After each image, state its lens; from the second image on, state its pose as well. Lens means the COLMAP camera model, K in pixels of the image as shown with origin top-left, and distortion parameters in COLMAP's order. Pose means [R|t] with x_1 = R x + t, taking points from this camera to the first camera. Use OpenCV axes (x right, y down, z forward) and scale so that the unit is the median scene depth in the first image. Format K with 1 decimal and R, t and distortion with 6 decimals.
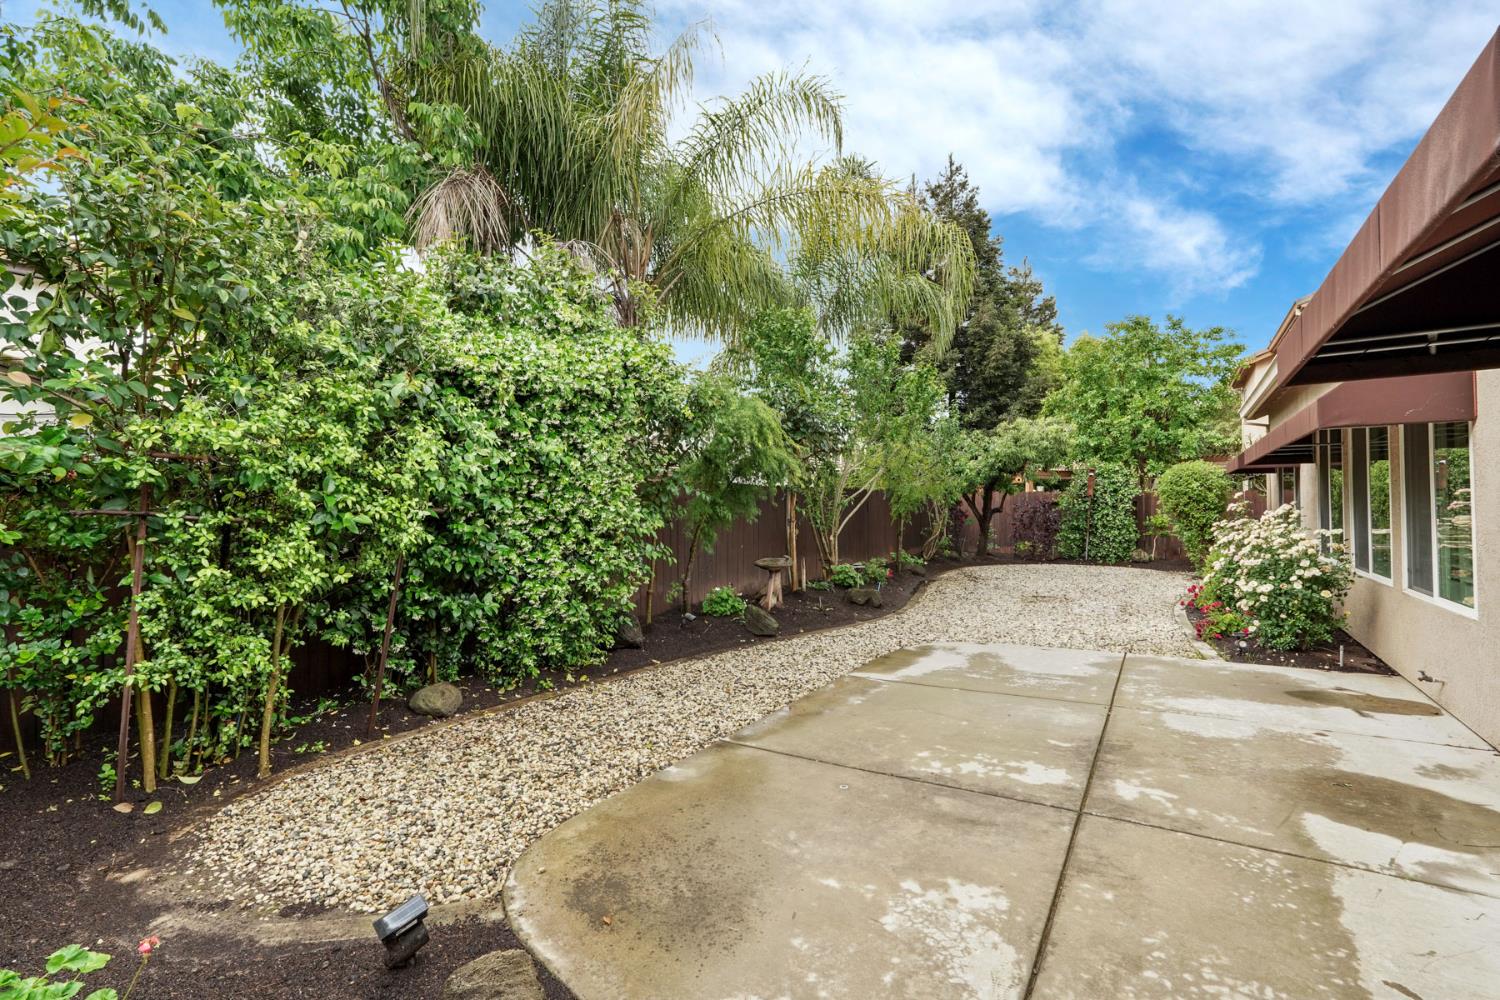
lens RADIAL K [[675.5, 0, 750.2], [0, 675.5, 496.2], [0, 0, 1]] dist [-0.014453, 0.006778]
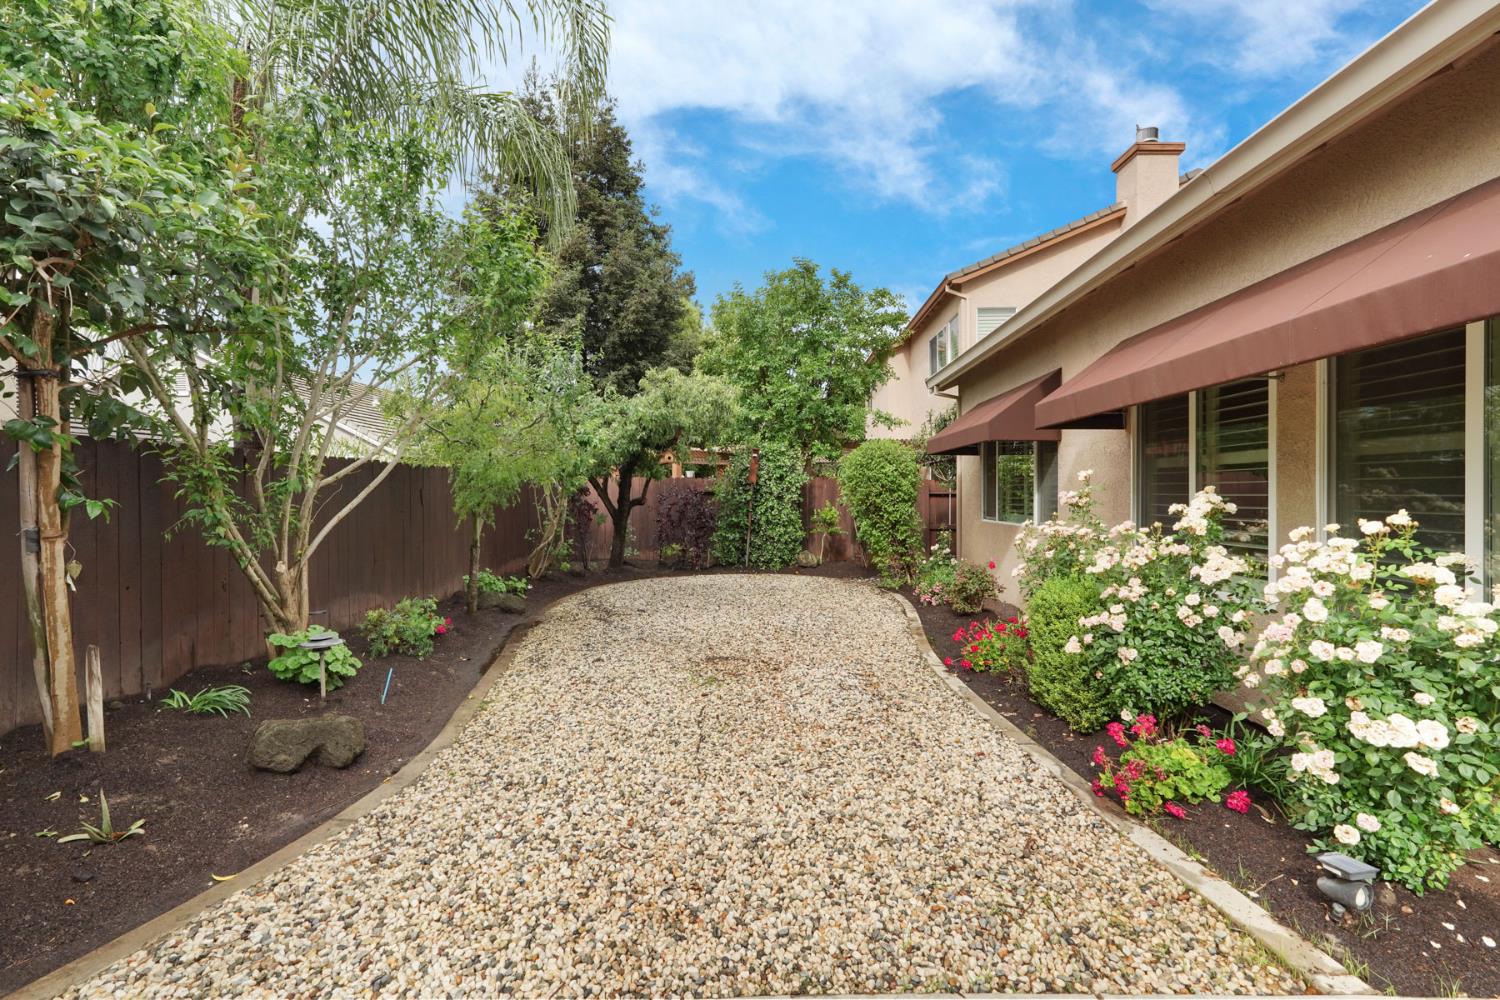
lens RADIAL K [[675.5, 0, 750.6], [0, 675.5, 496.2], [0, 0, 1]] dist [-0.014453, 0.006778]
pose [[0.863564, 0.002751, 0.504231, 0.114111], [-0.009948, 0.999883, 0.011582, 0.005531], [-0.504141, -0.015018, 0.863491, 0.337085]]
